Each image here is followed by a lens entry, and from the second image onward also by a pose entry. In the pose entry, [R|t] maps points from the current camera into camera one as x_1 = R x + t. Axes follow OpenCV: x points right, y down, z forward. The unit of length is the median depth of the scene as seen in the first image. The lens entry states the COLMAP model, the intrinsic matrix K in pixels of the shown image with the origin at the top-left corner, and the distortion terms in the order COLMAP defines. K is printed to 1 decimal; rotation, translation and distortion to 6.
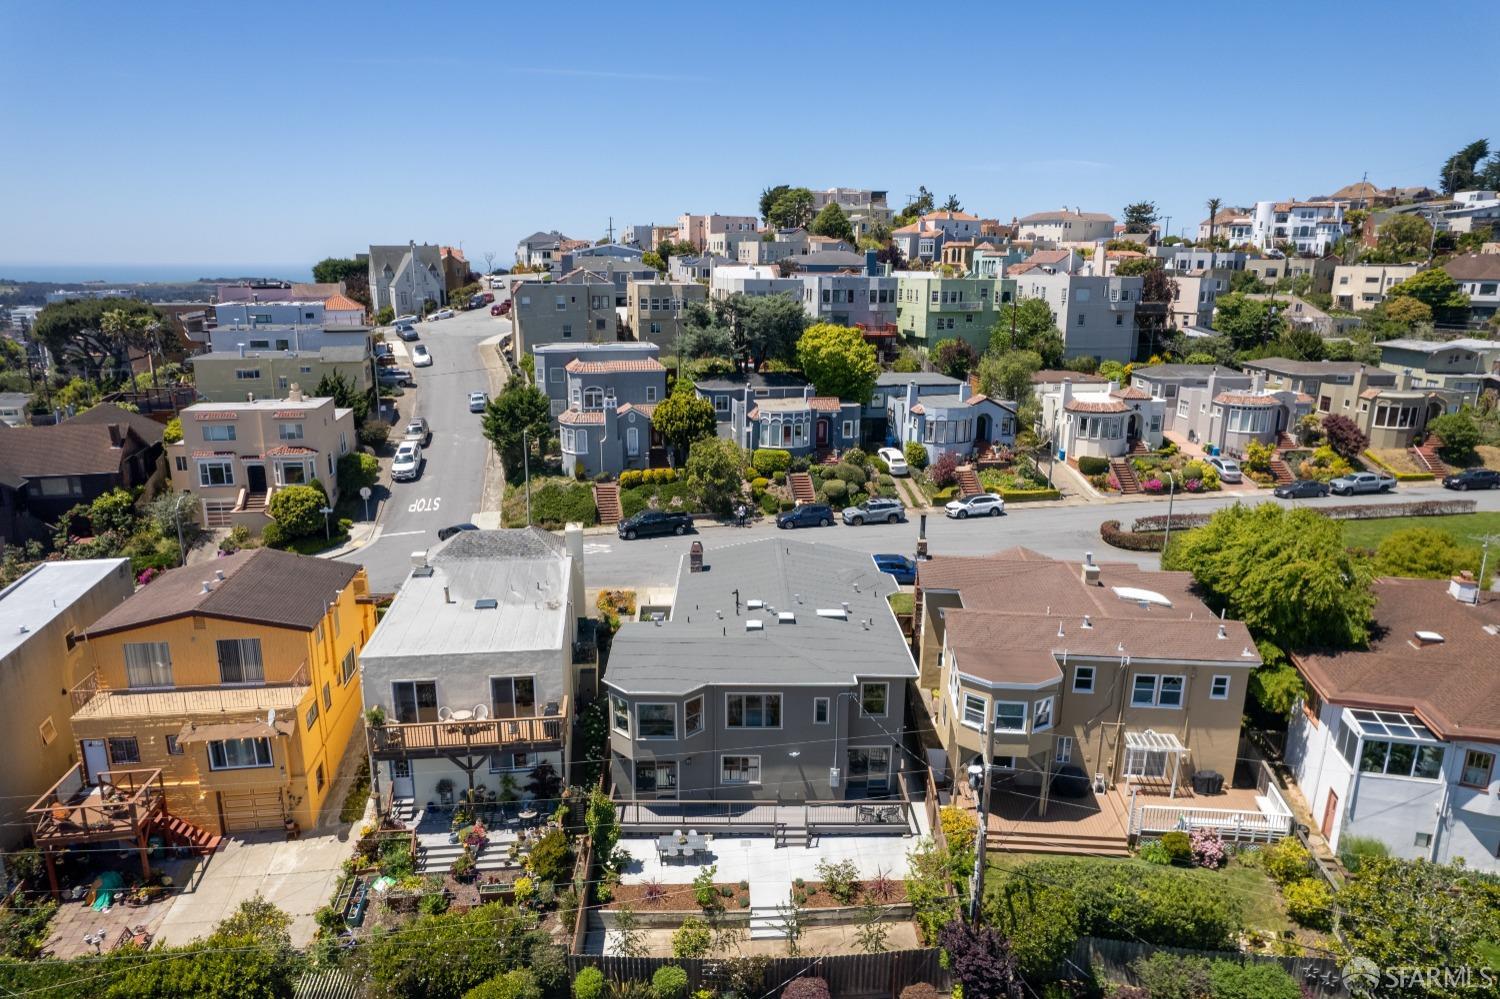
lens RADIAL K [[962.4, 0, 760.4], [0, 962.4, 497.4], [0, 0, 1]] dist [-0.067517, 0.056359]
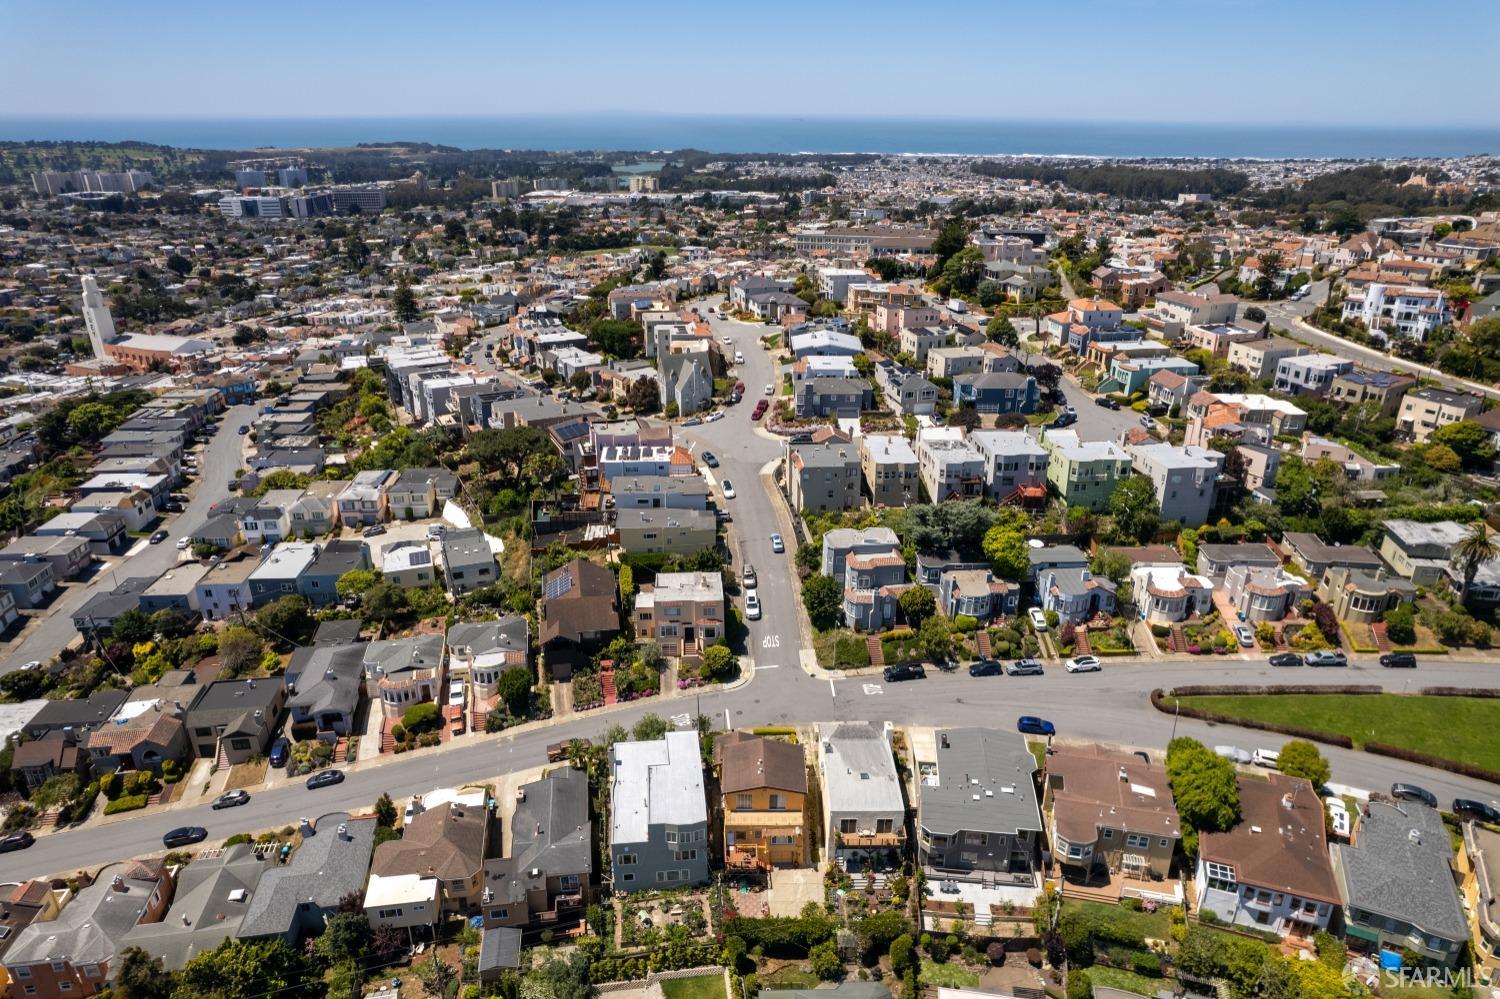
lens RADIAL K [[962.4, 0, 761.0], [0, 962.4, 503.6], [0, 0, 1]] dist [-0.067517, 0.056359]
pose [[0.990341, 0.045312, -0.131037, -0.148142], [-0.025289, 0.988269, 0.150614, -0.539941], [0.136324, -0.145846, 0.979870, -0.766133]]
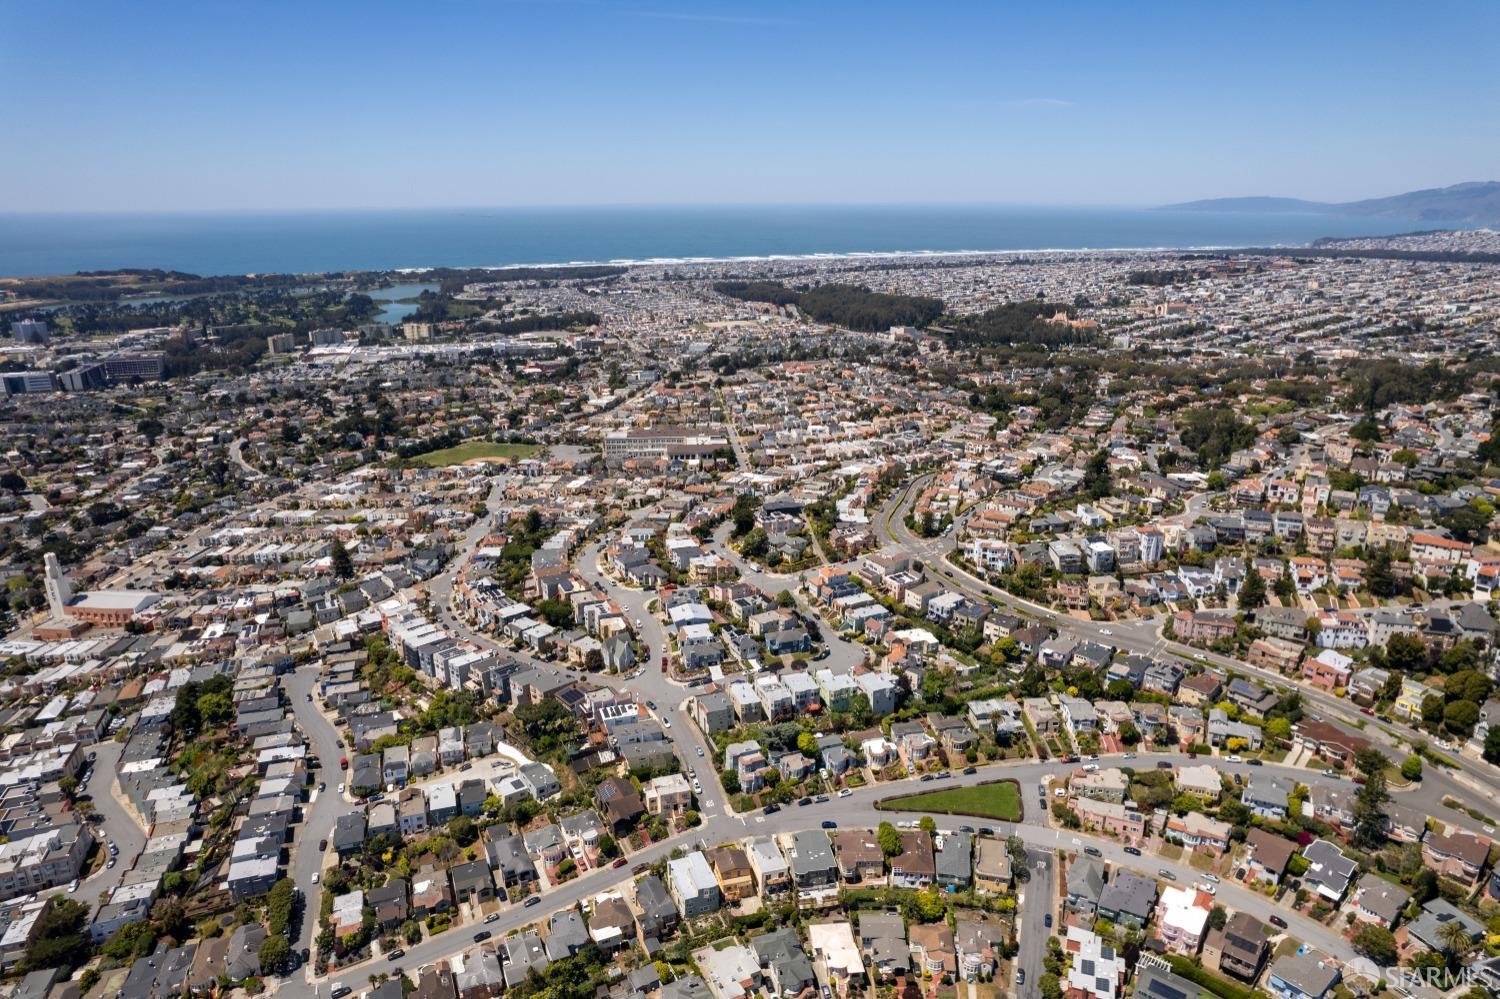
lens RADIAL K [[962.4, 0, 752.9], [0, 962.4, 501.4], [0, 0, 1]] dist [-0.067517, 0.056359]
pose [[0.993123, -0.056950, 0.102290, -0.526641], [0.049603, 0.996099, 0.072984, -1.579143], [-0.106047, -0.067408, 0.992074, -2.983906]]
